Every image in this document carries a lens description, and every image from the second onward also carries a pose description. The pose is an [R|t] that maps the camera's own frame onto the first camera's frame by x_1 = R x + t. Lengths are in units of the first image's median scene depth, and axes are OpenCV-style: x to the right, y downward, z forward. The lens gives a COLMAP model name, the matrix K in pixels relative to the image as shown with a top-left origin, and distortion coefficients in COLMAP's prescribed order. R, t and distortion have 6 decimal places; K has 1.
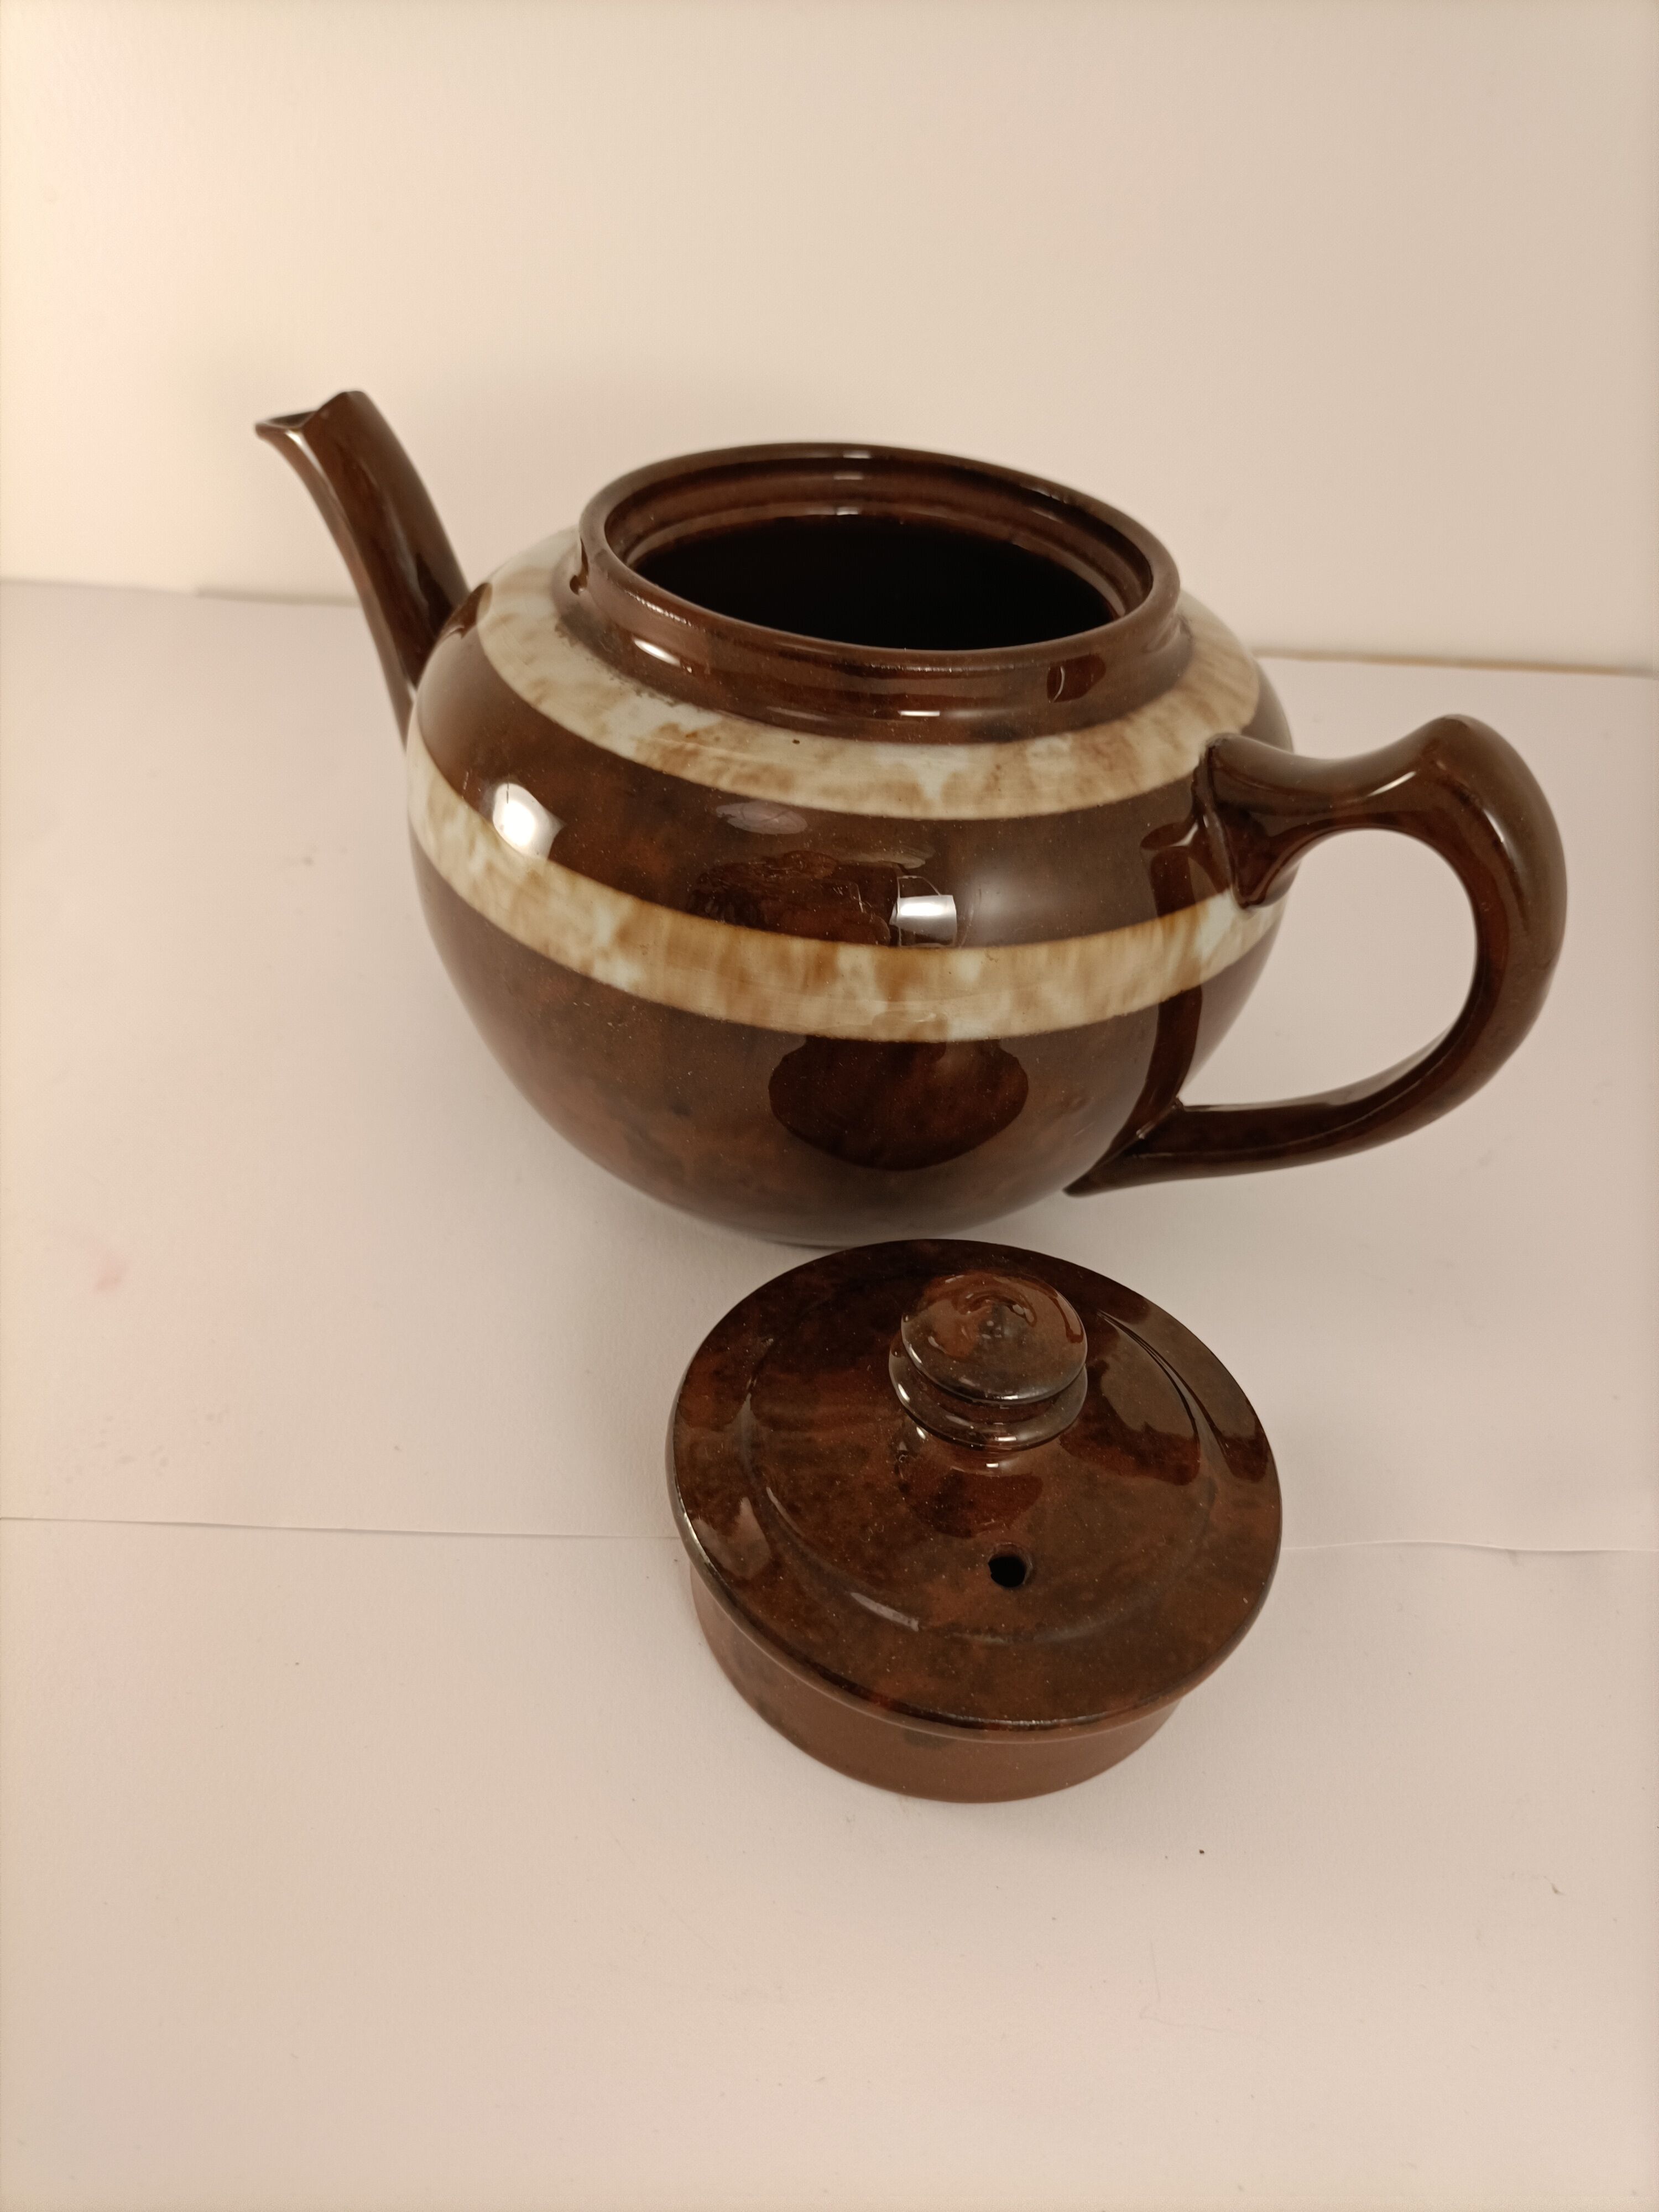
lens RADIAL K [[1671.1, 0, 829.9], [0, 1671.1, 1096.9], [0, 0, 1]] dist [0.020364, -0.048261]
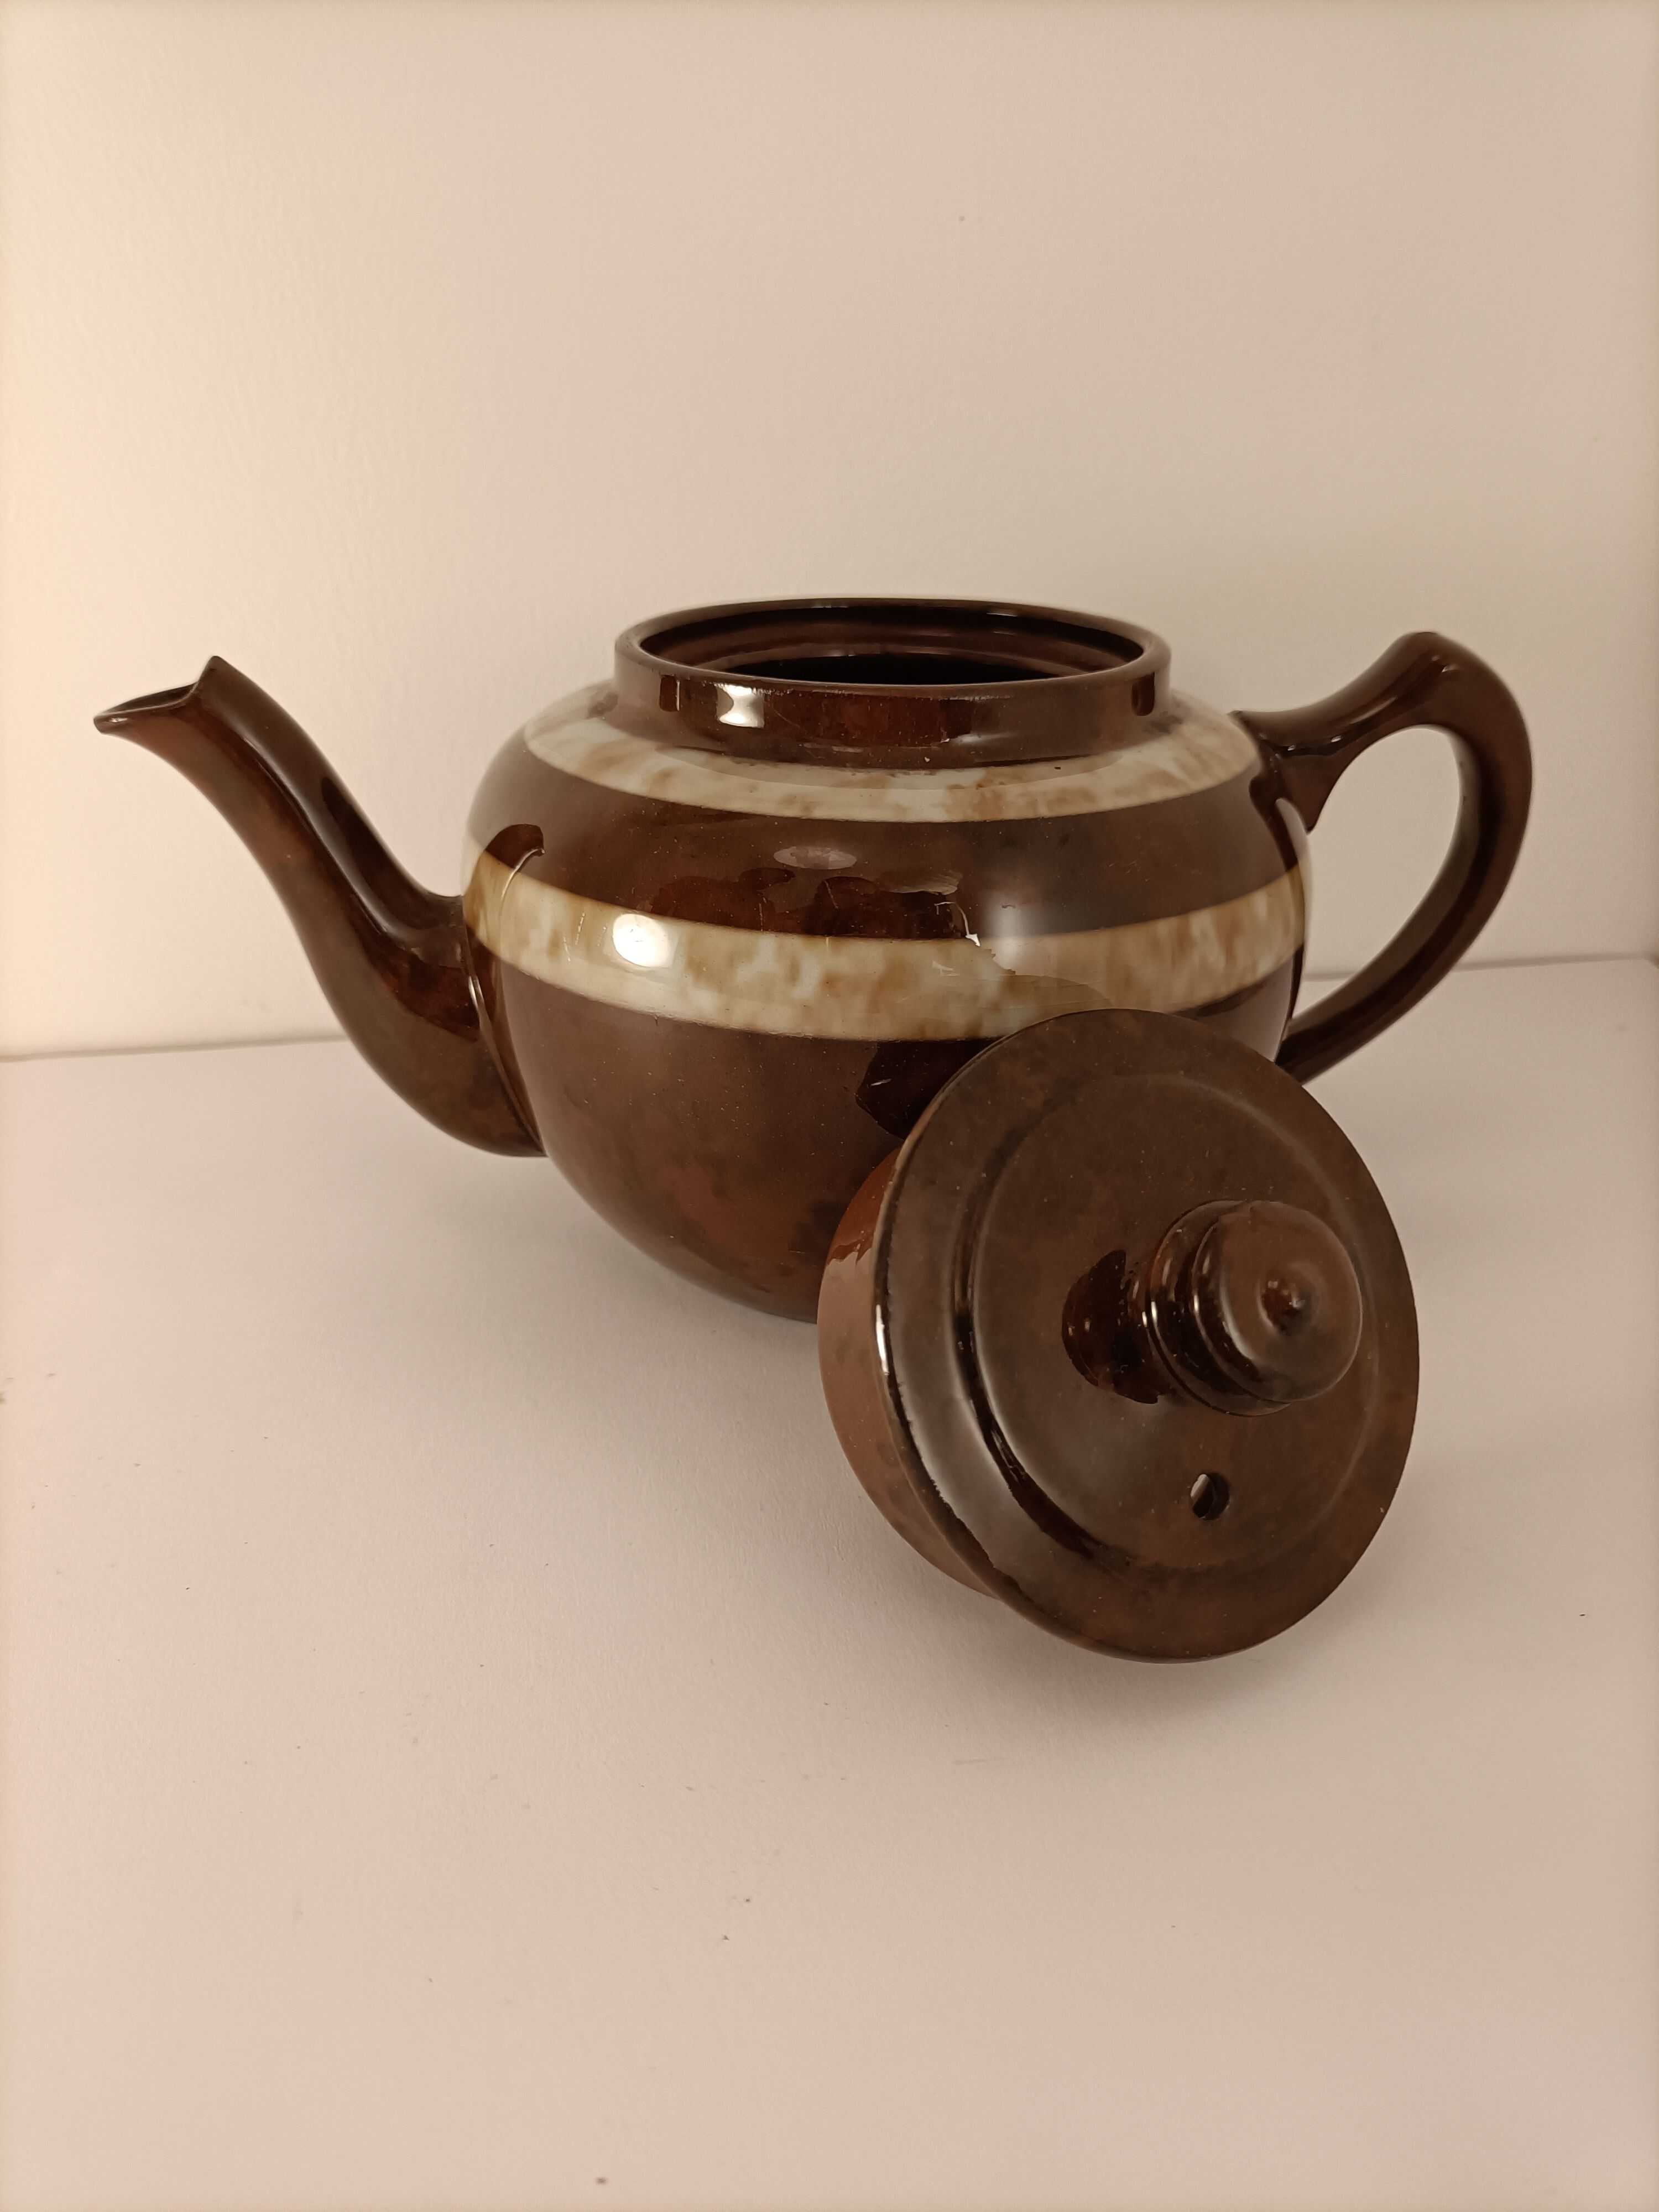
lens RADIAL K [[1671.1, 0, 832.4], [0, 1671.1, 1112.8], [0, 0, 1]] dist [0.020364, -0.048261]
pose [[0.776211, -0.338795, 0.531710, -0.781037], [0.432906, 0.899518, -0.058817, -0.011025], [-0.458356, 0.275835, 0.844882, 0.212479]]
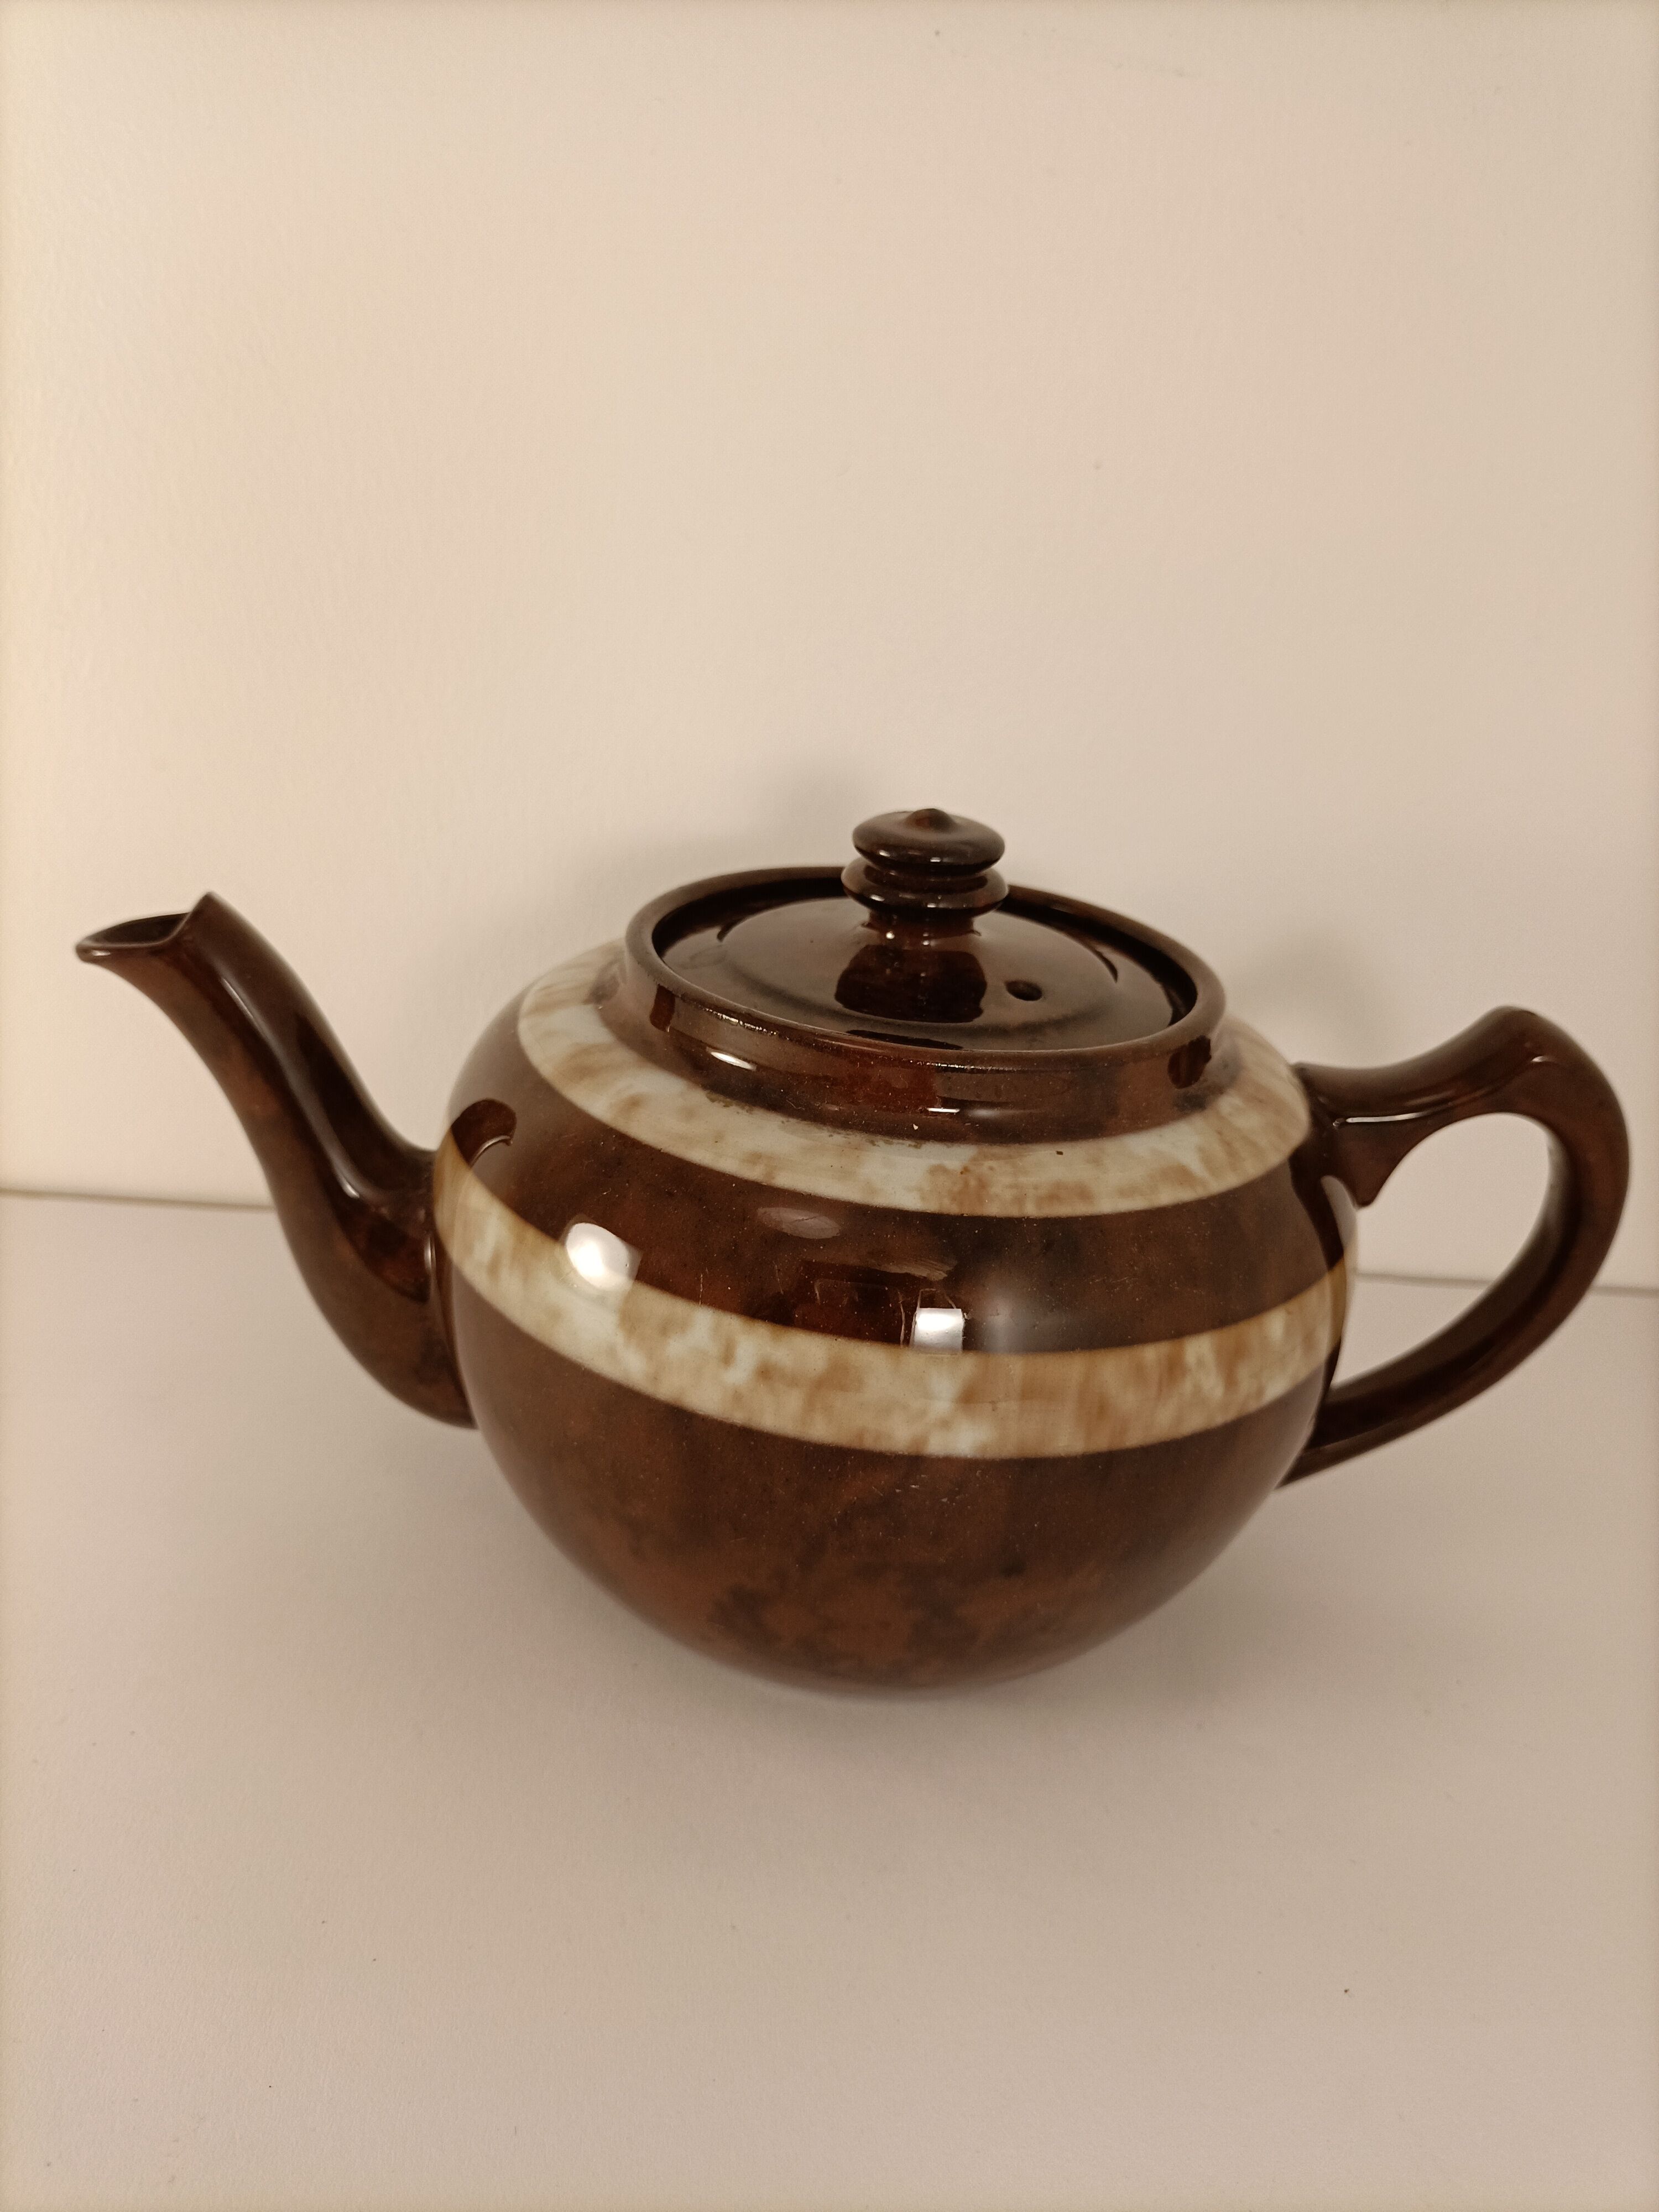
lens RADIAL K [[1671.1, 0, 820.2], [0, 1671.1, 1119.6], [0, 0, 1]] dist [0.020364, -0.048261]
pose [[0.858634, -0.212343, 0.466538, -0.587544], [0.301246, 0.945435, -0.124113, -0.151197], [-0.414727, 0.247110, 0.875750, 0.199054]]
